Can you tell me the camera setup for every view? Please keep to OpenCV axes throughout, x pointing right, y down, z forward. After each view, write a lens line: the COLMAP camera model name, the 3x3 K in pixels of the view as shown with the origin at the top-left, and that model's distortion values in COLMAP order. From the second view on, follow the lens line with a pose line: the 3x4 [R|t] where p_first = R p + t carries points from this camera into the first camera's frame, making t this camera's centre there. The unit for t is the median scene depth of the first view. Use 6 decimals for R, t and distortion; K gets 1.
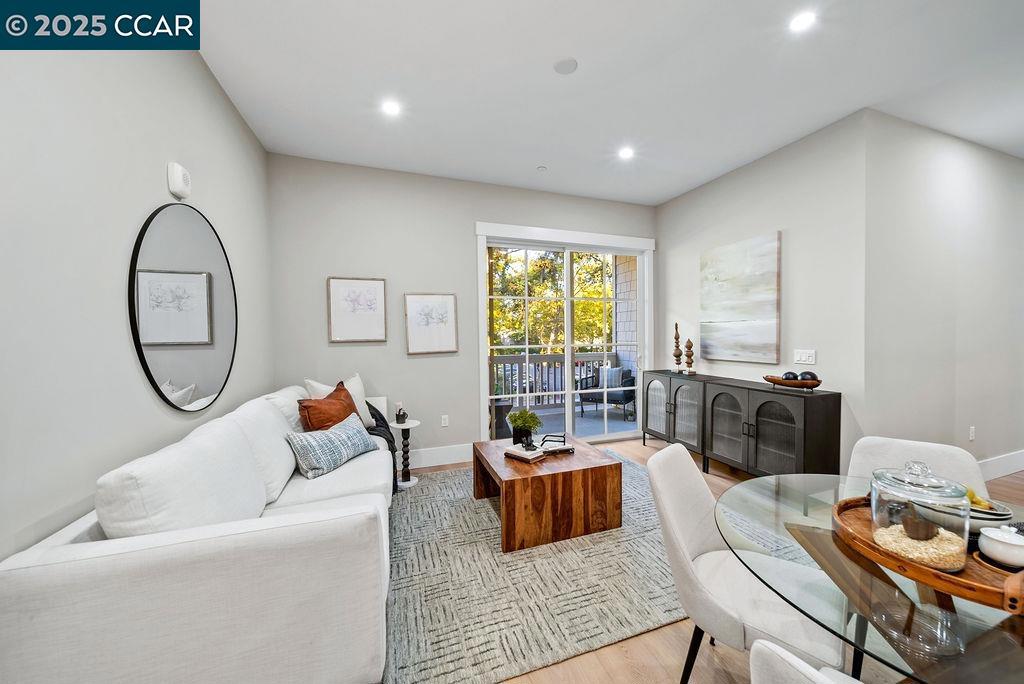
lens RADIAL K [[372.4, 0, 527.7], [0, 372.4, 344.7], [0, 0, 1]] dist [0.000857, -0.000043]
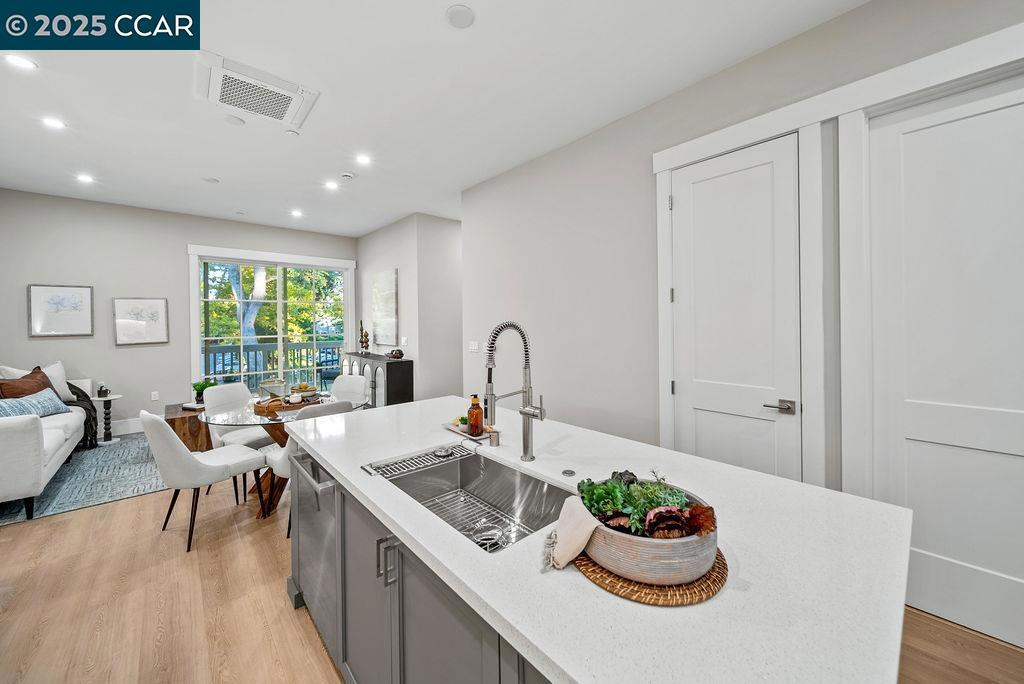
lens RADIAL K [[380.1, 0, 515.3], [0, 380.1, 322.6], [0, 0, 1]] dist [-0.001062, -0.000327]
pose [[0.927717, -0.000194, 0.373285, 0.504987], [0.010786, 0.999596, -0.026287, -0.003024], [-0.373130, 0.028413, 0.927344, -0.786812]]
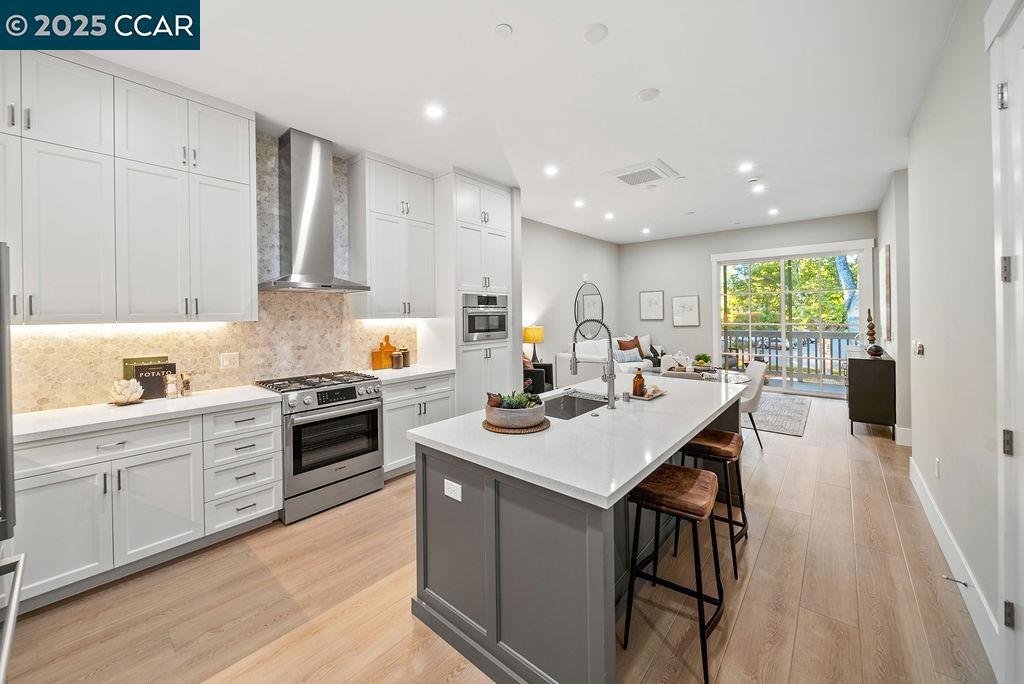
lens RADIAL K [[383.2, 0, 514.4], [0, 383.2, 315.6], [0, 0, 1]] dist [-0.000913, -0.000111]
pose [[0.489923, 0.004814, -0.871752, 1.178503], [-0.015275, 0.999879, -0.003062, -0.014704], [0.871632, 0.014816, 0.489937, -0.859783]]
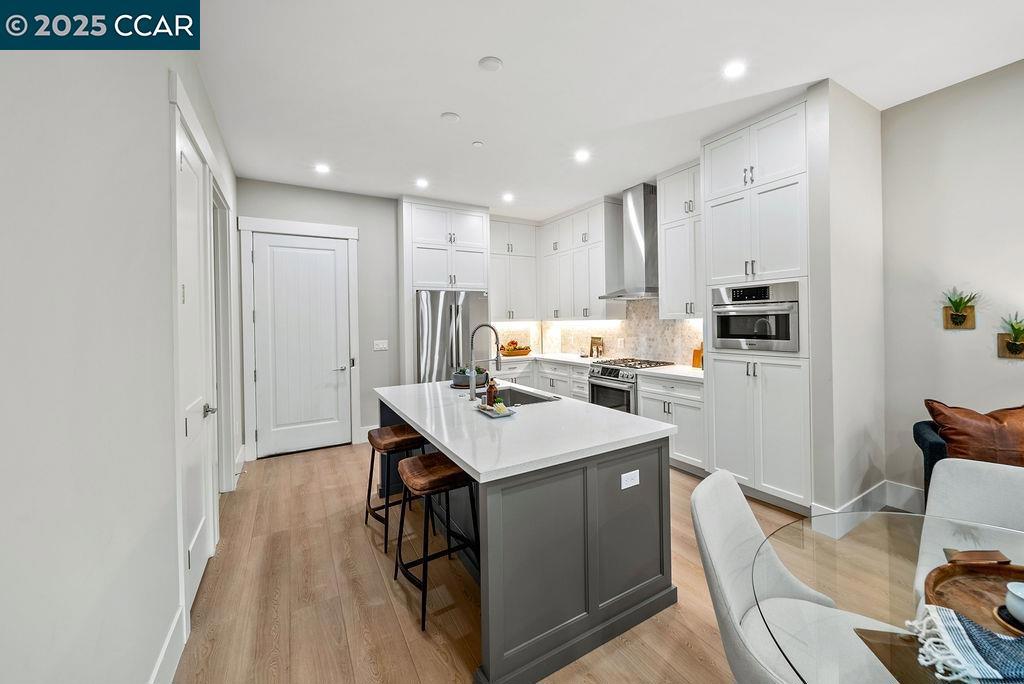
lens RADIAL K [[401.0, 0, 549.1], [0, 401.0, 325.1], [0, 0, 1]] dist [0.000187, -0.000107]
pose [[-0.976355, 0.031545, -0.213859, 0.700433], [0.023721, 0.998955, 0.039056, -0.041247], [0.214868, 0.033060, -0.976083, 0.446755]]
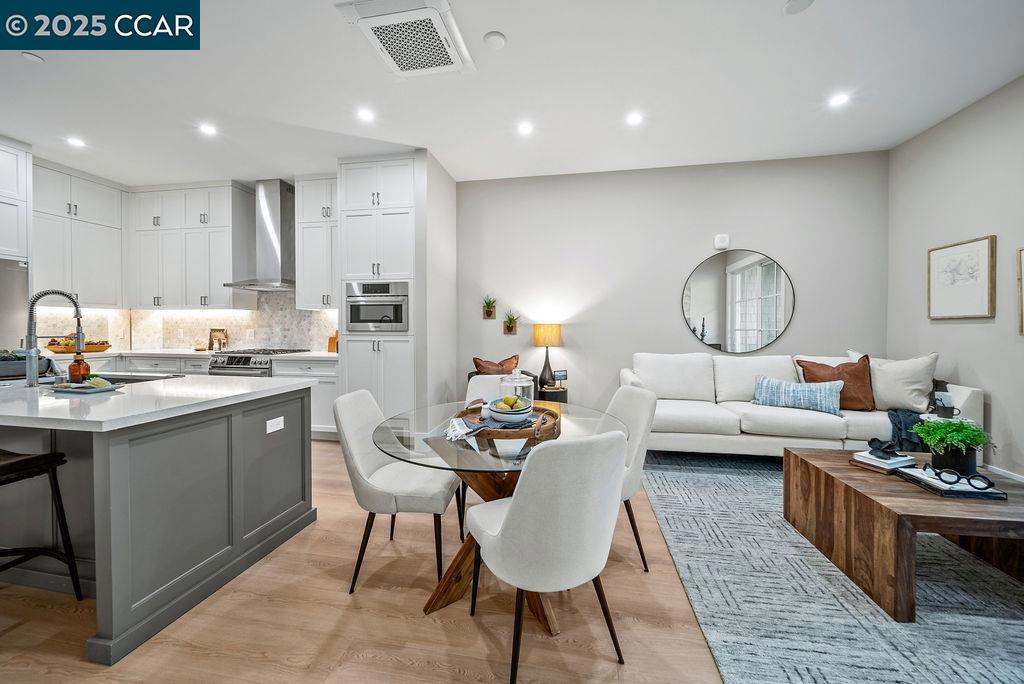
lens RADIAL K [[365.2, 0, 518.2], [0, 365.2, 334.3], [0, 0, 1]] dist [-0.001905, -0.000446]
pose [[-0.499840, 0.023750, -0.865792, 0.793199], [-0.021799, 0.998962, 0.039988, 0.017155], [0.865843, 0.038861, -0.498804, 0.571697]]
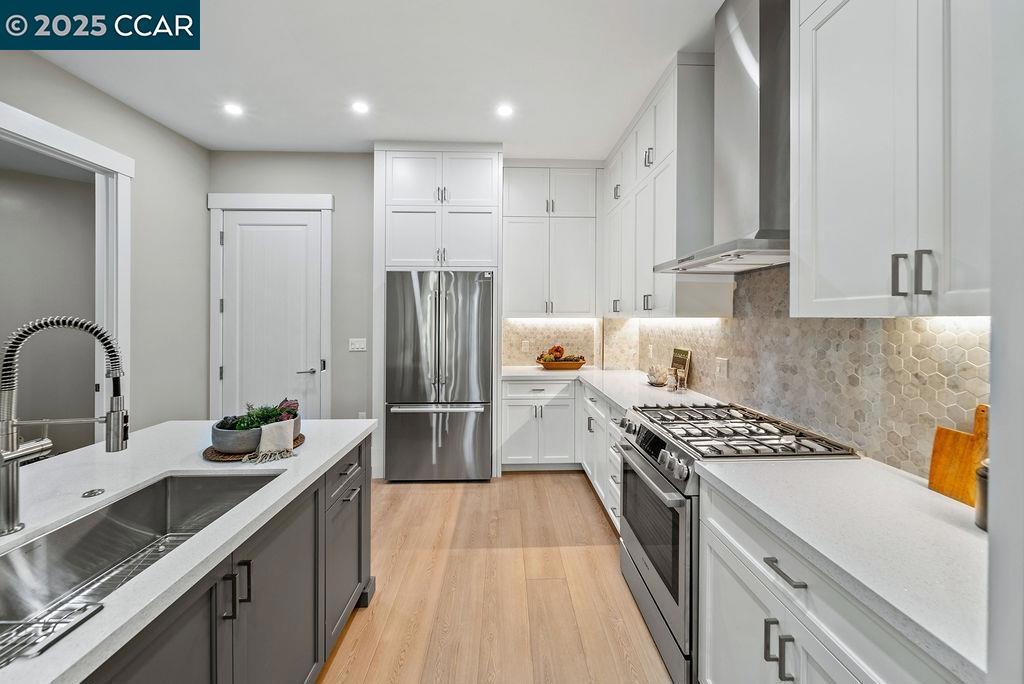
lens RADIAL K [[373.6, 0, 514.2], [0, 373.6, 319.1], [0, 0, 1]] dist [-0.000360, -0.000172]
pose [[-0.948917, 0.008898, 0.315399, 0.244517], [0.016733, 0.999615, 0.022143, -0.013473], [-0.315081, 0.026289, -0.948701, -0.246910]]
